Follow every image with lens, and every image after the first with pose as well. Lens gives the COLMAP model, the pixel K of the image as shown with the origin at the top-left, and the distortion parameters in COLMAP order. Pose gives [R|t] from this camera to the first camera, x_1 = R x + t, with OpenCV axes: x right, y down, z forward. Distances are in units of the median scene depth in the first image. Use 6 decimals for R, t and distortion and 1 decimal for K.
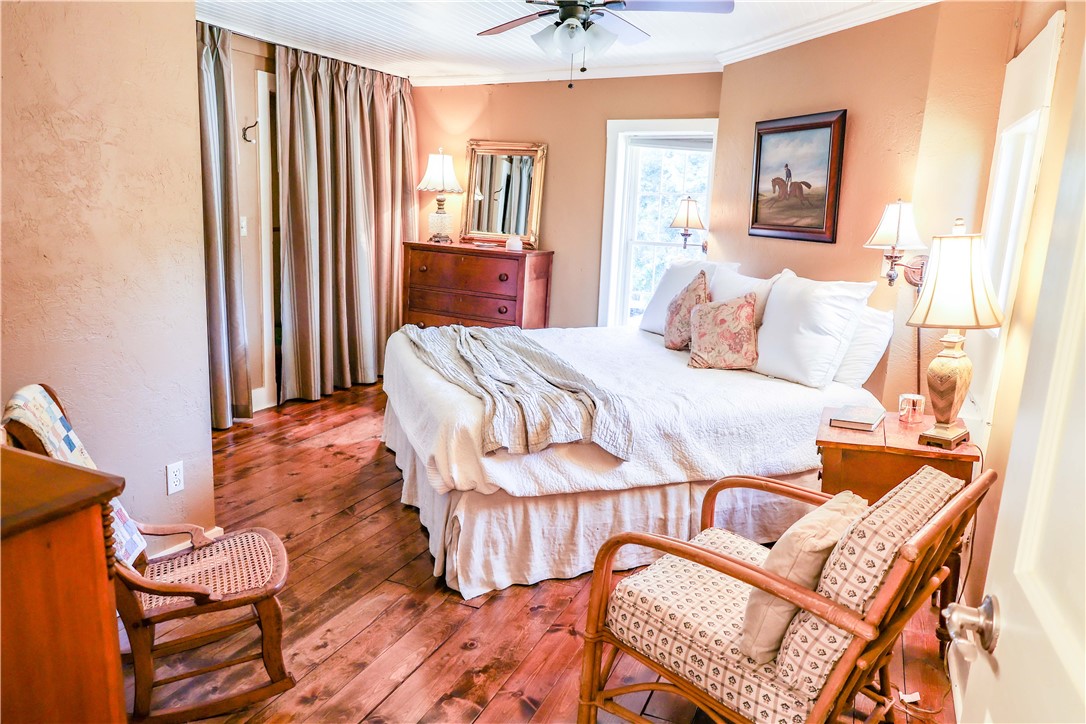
lens RADIAL K [[750.0, 0, 543.0], [0, 750.0, 362.0], [0, 0, 1]] dist [-0.004227, 0.006246]
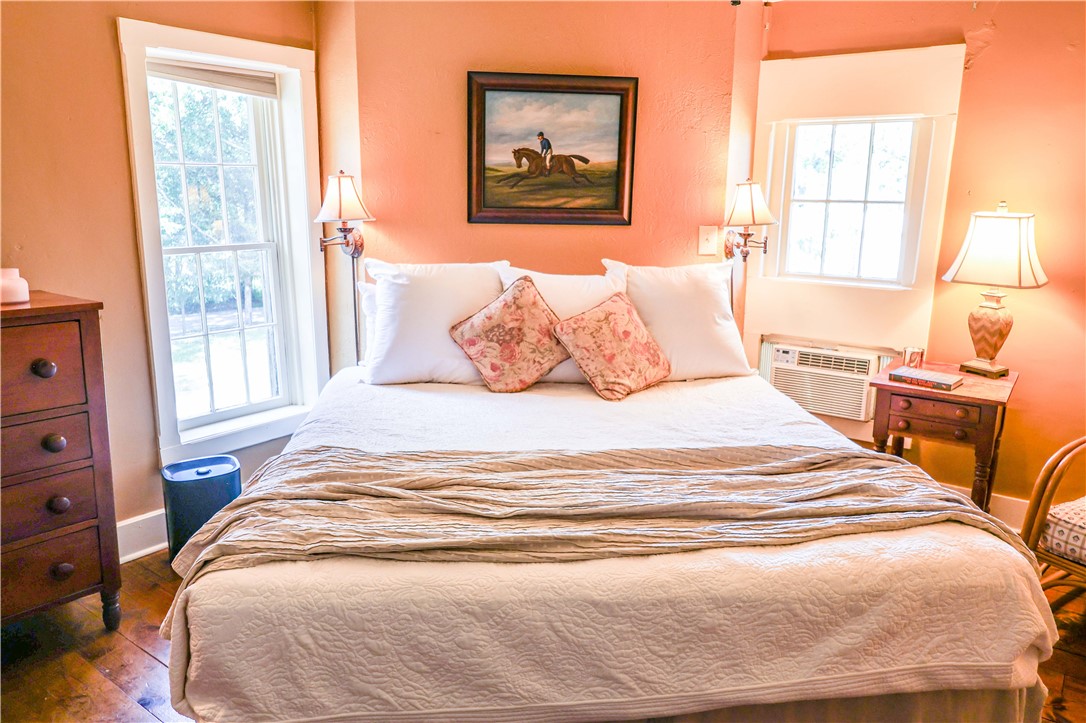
lens RADIAL K [[750.0, 0, 543.0], [0, 750.0, 361.5], [0, 0, 1]] dist [-0.004227, 0.006246]
pose [[0.214452, -0.253065, 0.943381, -0.517721], [0.191132, 0.958052, 0.213552, -0.204378], [-0.957851, 0.134514, 0.253825, 0.847498]]
